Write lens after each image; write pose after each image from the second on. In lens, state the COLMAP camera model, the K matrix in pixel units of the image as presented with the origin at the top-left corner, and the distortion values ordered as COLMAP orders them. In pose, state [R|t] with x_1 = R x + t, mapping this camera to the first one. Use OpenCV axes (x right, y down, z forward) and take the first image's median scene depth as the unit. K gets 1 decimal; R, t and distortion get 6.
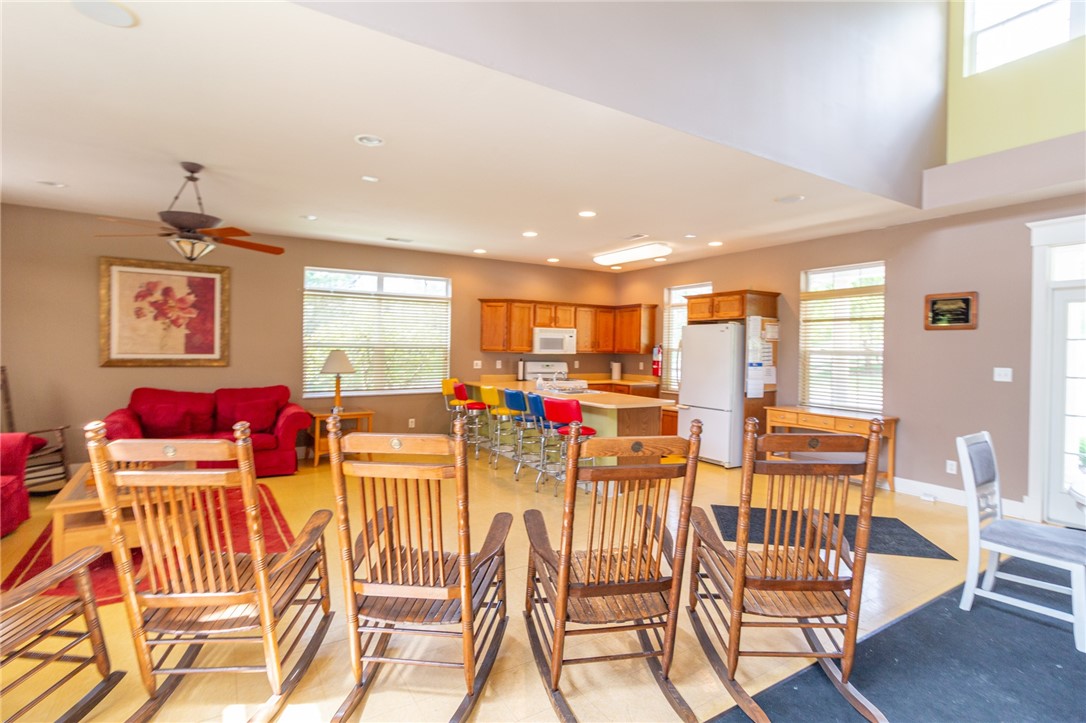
lens RADIAL K [[538.3, 0, 543.0], [0, 538.3, 361.5], [0, 0, 1]] dist [-0.000314, -0.000043]
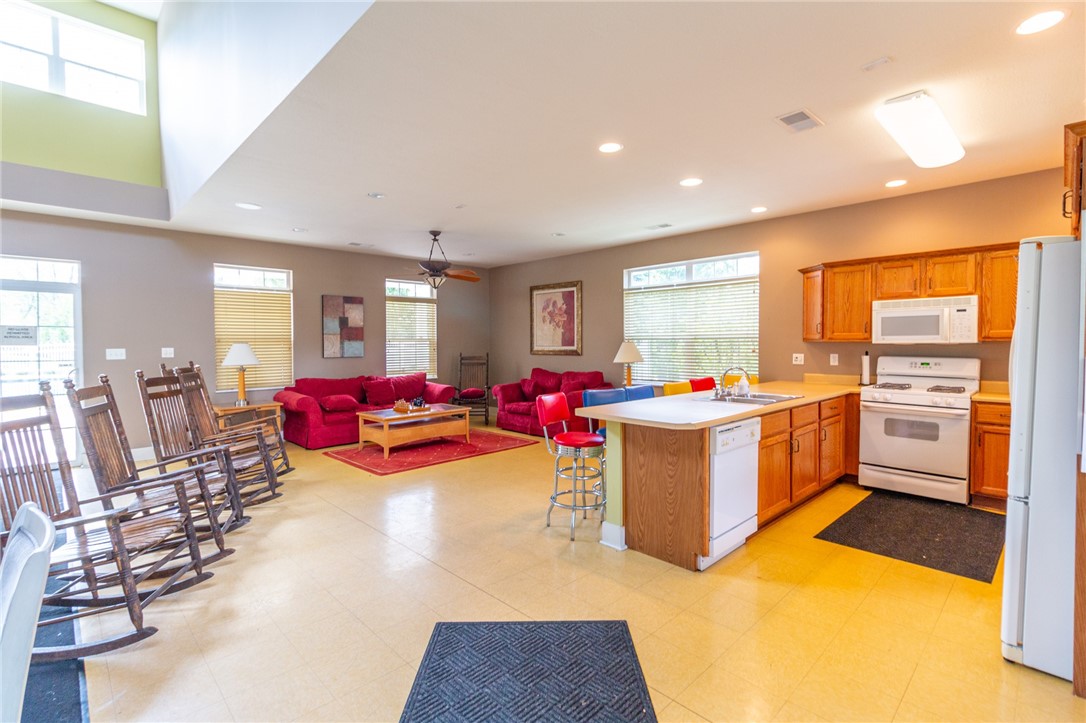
lens RADIAL K [[508.8, 0, 543.0], [0, 508.8, 361.5], [0, 0, 1]] dist [0.000228, 0.000039]
pose [[0.199686, 0.022096, -0.979611, 0.615002], [-0.014124, 0.999707, 0.019670, 0.000446], [0.979758, 0.009908, 0.199939, 0.645642]]
